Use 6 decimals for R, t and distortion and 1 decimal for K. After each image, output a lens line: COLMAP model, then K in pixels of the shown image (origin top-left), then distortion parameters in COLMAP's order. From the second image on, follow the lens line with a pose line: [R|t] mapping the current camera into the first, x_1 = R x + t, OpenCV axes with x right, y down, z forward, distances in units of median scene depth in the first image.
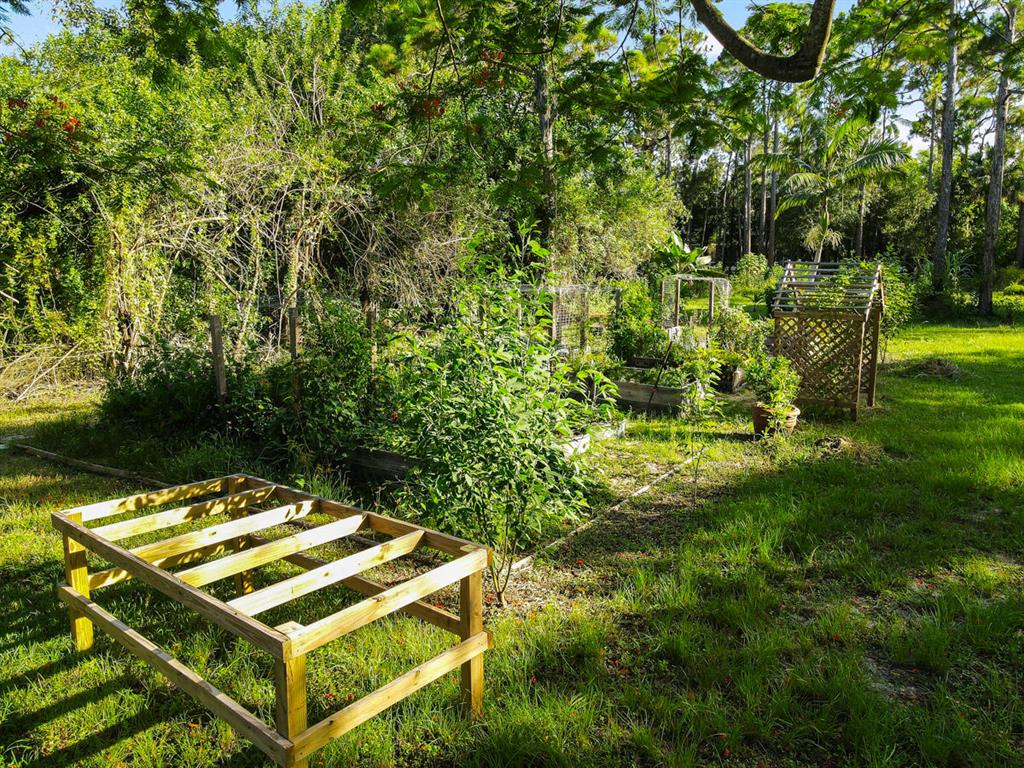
lens RADIAL K [[740.4, 0, 512.0], [0, 740.4, 384.0], [0, 0, 1]] dist [0.022278, -0.000060]
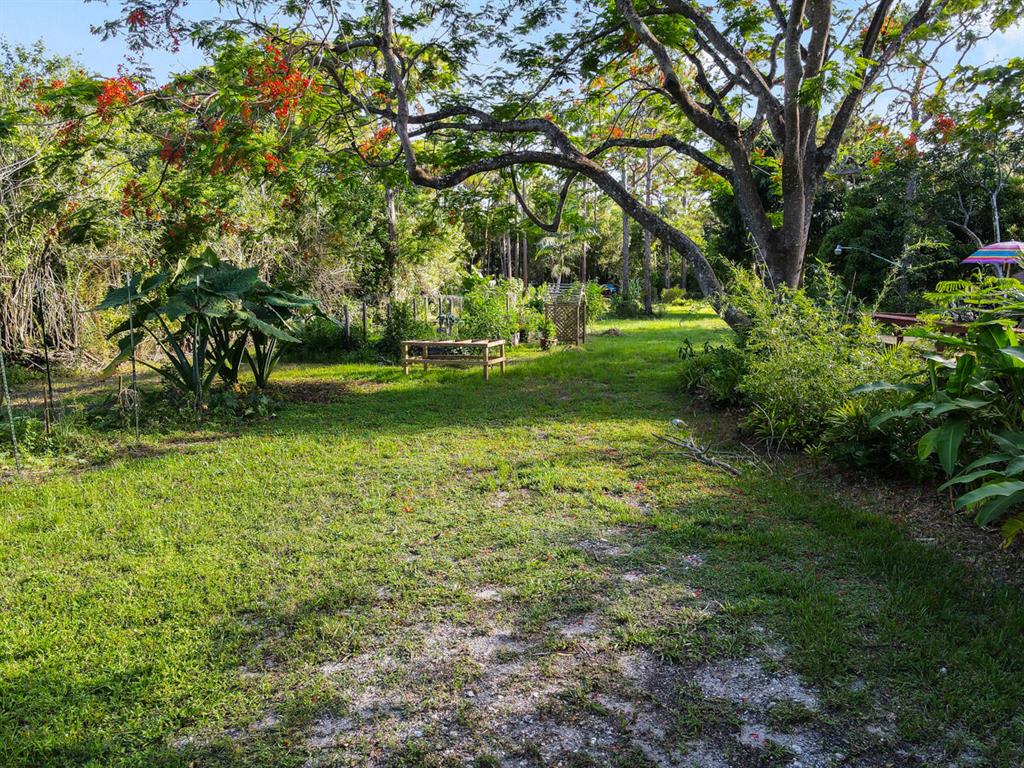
lens RADIAL K [[740.4, 0, 512.0], [0, 740.4, 384.0], [0, 0, 1]] dist [0.022278, -0.000060]
pose [[0.947175, -0.048142, 0.317084, -0.216599], [0.057947, 0.998087, -0.021558, 0.085553], [-0.315440, 0.038793, 0.948152, -0.511975]]
